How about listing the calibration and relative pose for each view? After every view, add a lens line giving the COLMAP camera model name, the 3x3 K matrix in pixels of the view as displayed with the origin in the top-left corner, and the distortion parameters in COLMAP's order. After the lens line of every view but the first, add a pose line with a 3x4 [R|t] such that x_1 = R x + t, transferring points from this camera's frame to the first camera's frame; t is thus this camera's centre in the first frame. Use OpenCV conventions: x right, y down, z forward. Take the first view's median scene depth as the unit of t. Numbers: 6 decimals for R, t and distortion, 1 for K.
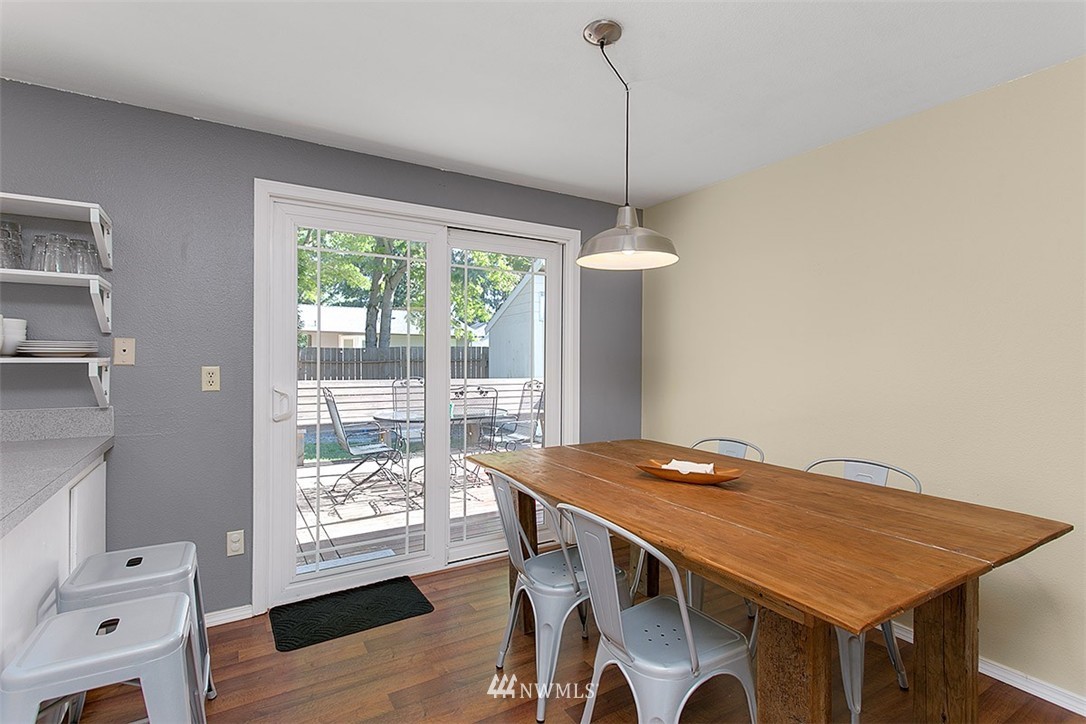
lens RADIAL K [[525.4, 0, 543.0], [0, 525.4, 362.0], [0, 0, 1]] dist [-0.000544, 0.001117]
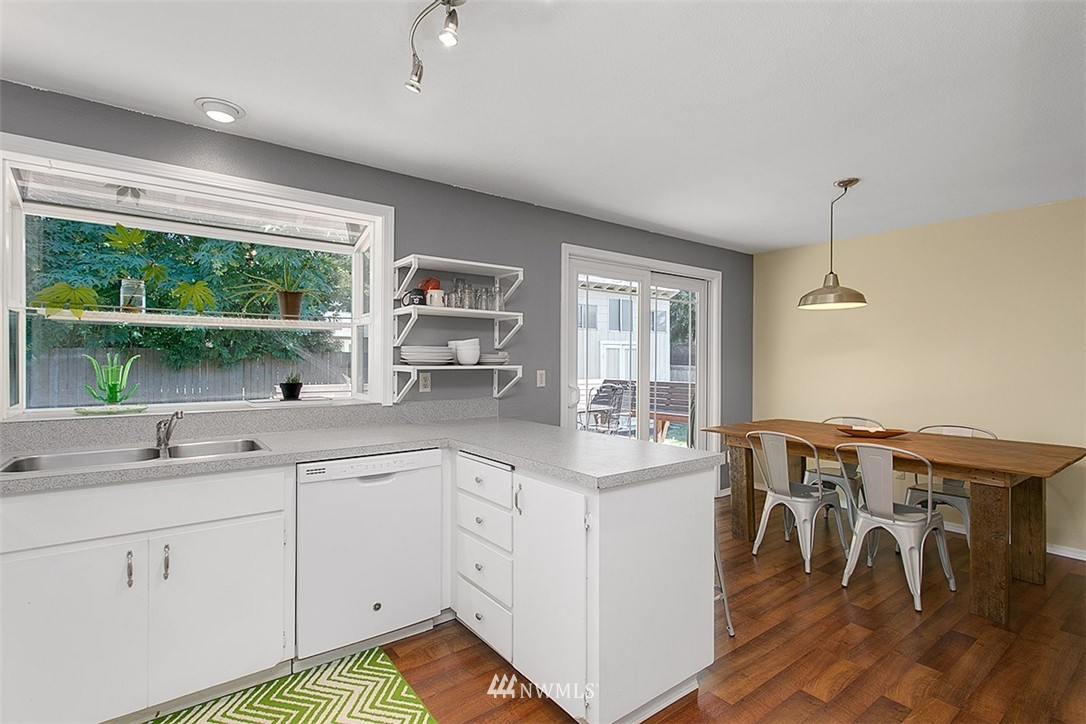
lens RADIAL K [[518.5, 0, 543.0], [0, 518.5, 362.0], [0, 0, 1]] dist [0.002037, 0.000324]
pose [[0.995003, -0.003787, 0.099777, -0.899875], [0.004357, 0.999975, -0.005489, -0.008631], [-0.099754, 0.005897, 0.994995, -0.535001]]
